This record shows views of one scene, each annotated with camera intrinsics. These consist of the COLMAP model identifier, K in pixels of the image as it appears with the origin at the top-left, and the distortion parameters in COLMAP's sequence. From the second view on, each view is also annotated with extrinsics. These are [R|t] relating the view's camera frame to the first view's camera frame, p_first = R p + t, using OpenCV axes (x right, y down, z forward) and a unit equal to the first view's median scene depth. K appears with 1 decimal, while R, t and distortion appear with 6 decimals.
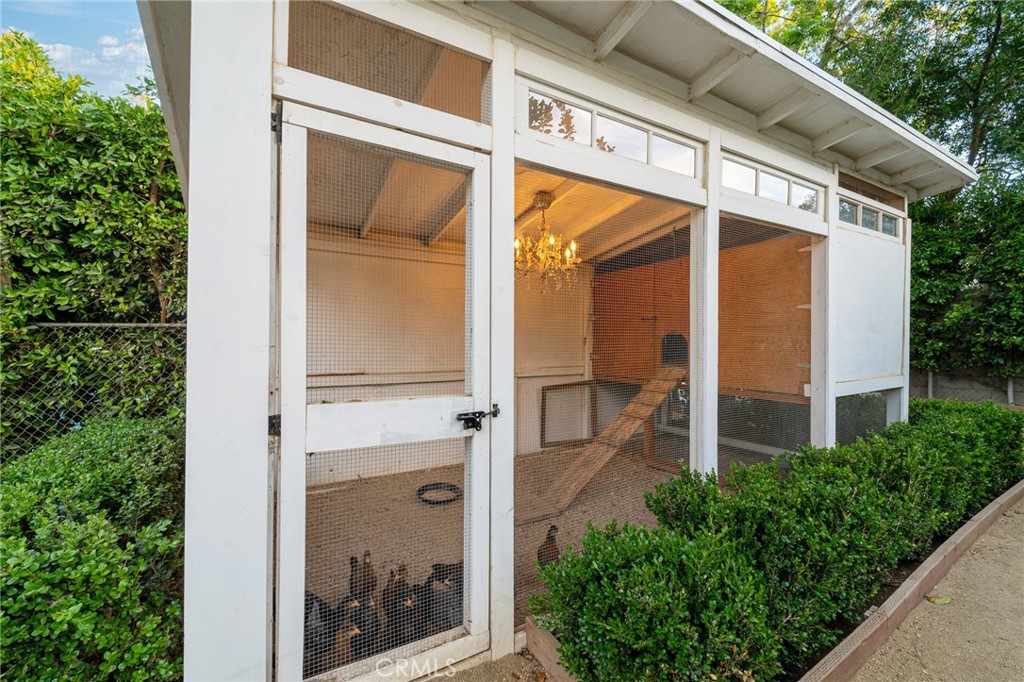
lens RADIAL K [[410.0, 0, 513.2], [0, 410.0, 340.6], [0, 0, 1]] dist [-0.008811, -0.000035]
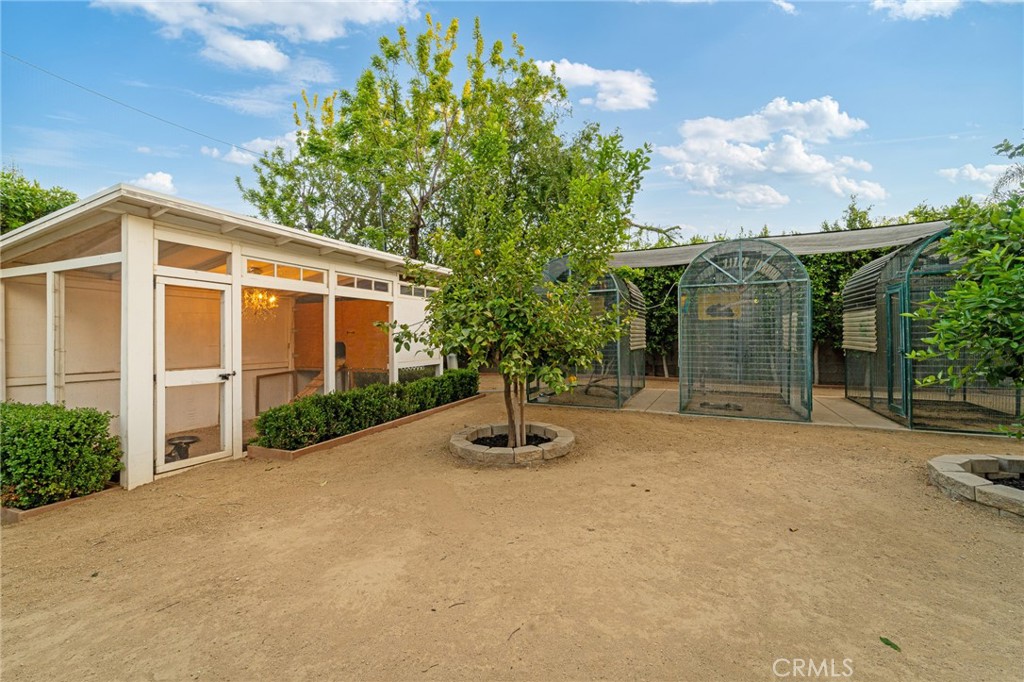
lens RADIAL K [[410.0, 0, 511.8], [0, 410.0, 335.2], [0, 0, 1]] dist [-0.008811, -0.000035]
pose [[0.814609, -0.004236, 0.579996, -0.081666], [0.010966, 0.999907, -0.008099, -0.038389], [-0.579907, 0.012957, 0.814579, -1.730502]]
